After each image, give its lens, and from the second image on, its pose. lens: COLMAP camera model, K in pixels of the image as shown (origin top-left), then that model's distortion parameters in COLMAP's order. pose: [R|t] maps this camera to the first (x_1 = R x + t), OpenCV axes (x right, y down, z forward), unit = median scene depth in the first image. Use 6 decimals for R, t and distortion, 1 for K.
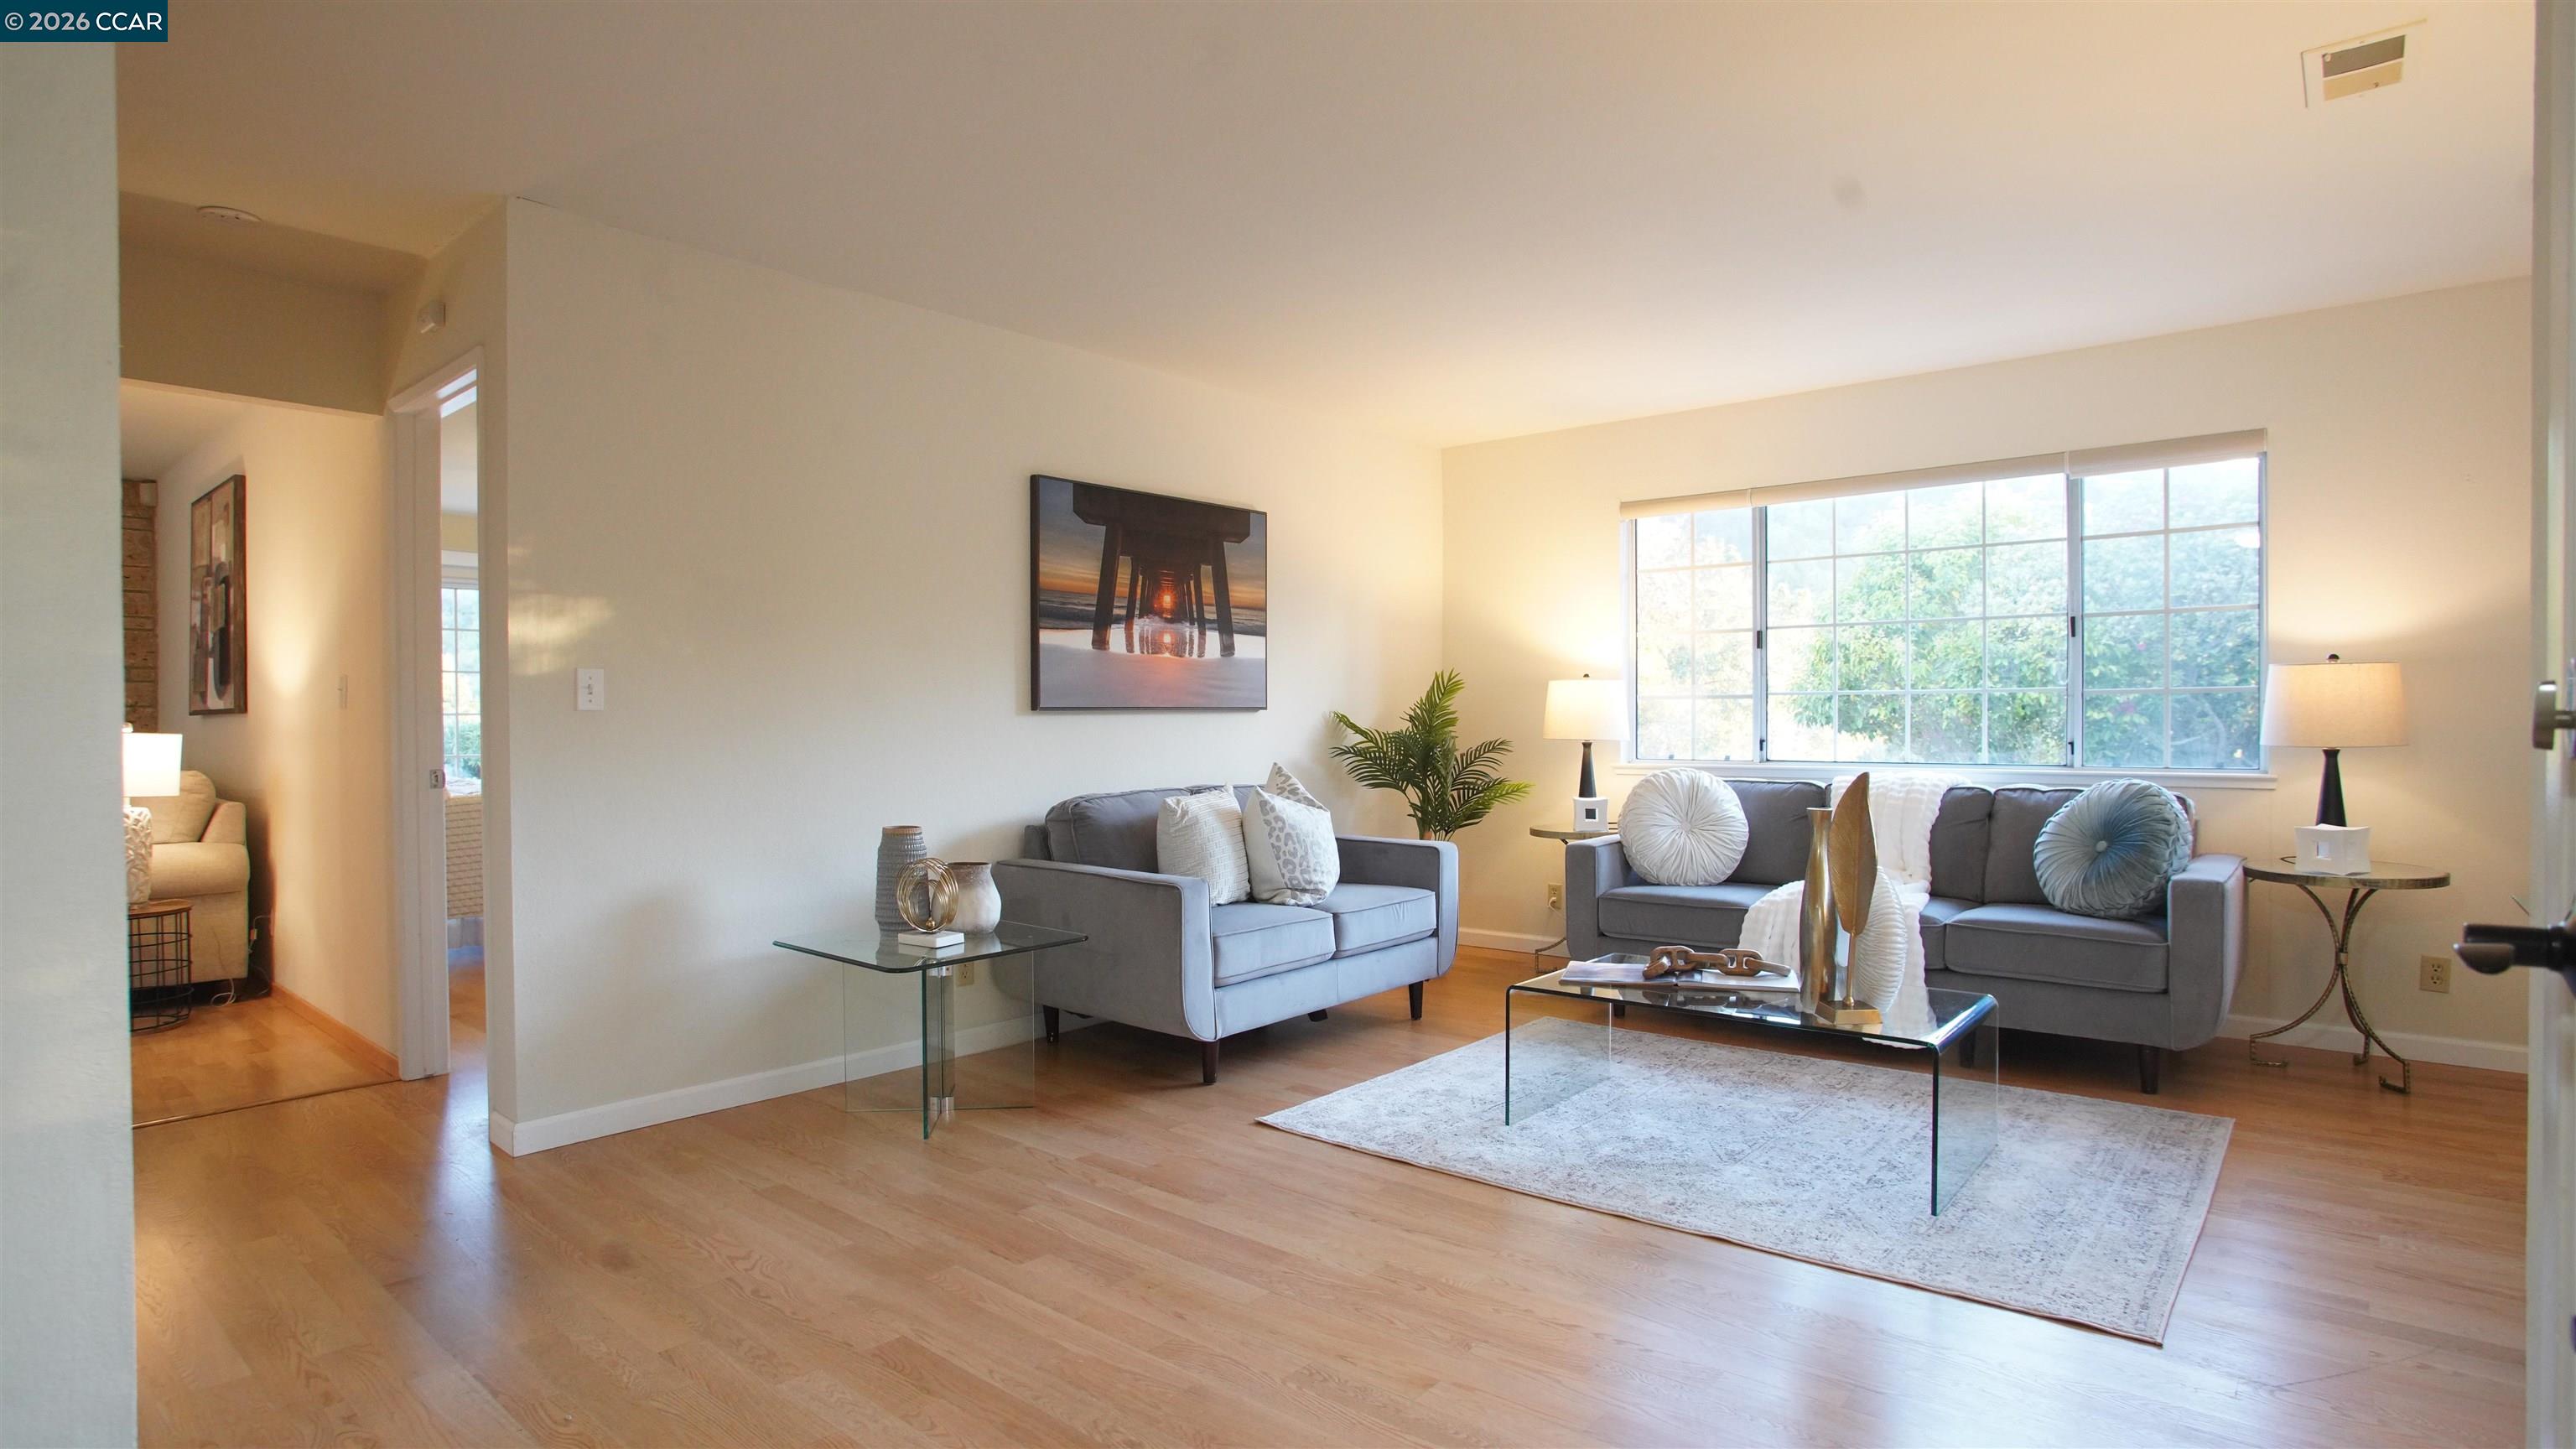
lens RADIAL K [[1325.9, 0, 1288.0], [0, 1325.9, 724.5], [0, 0, 1]] dist [-0.001648, -0.000330]
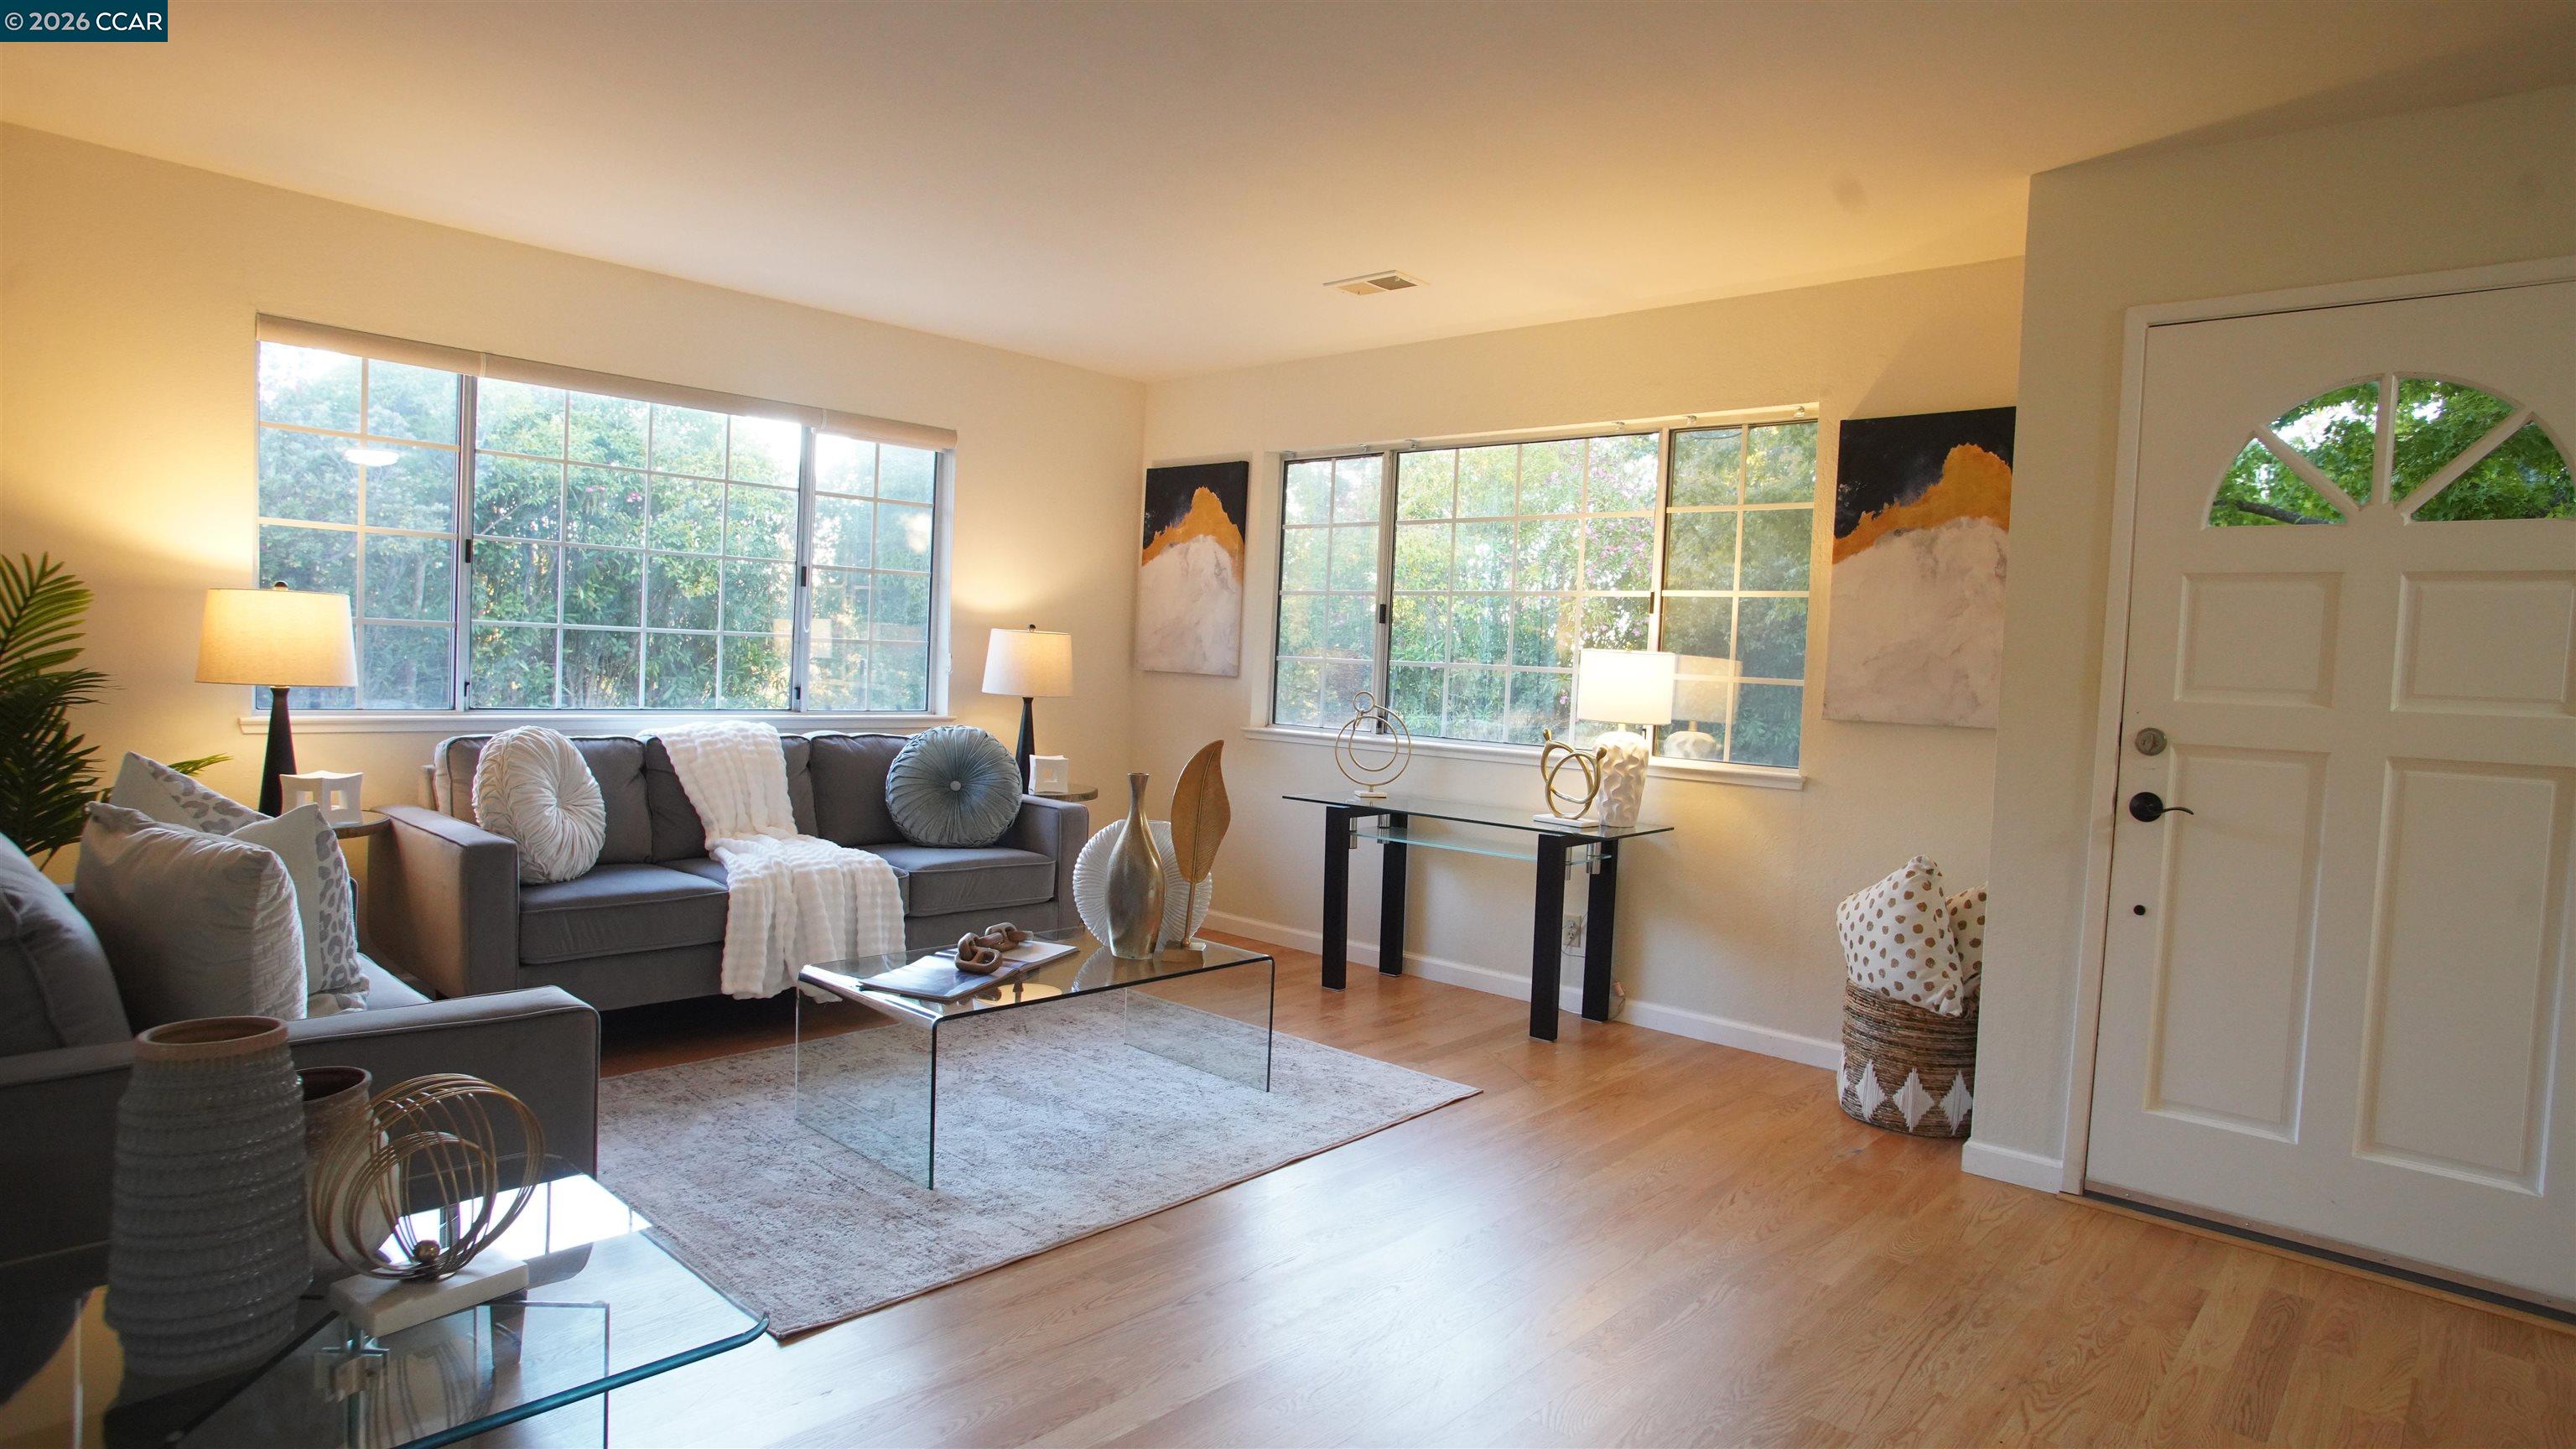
lens RADIAL K [[1419.7, 0, 1288.0], [0, 1419.7, 724.5], [0, 0, 1]] dist [-0.003864, -0.000383]
pose [[0.065306, -0.044057, 0.996892, -0.571266], [-0.040584, 0.998081, 0.046769, -0.028374], [-0.997040, -0.043512, 0.063392, 0.621764]]
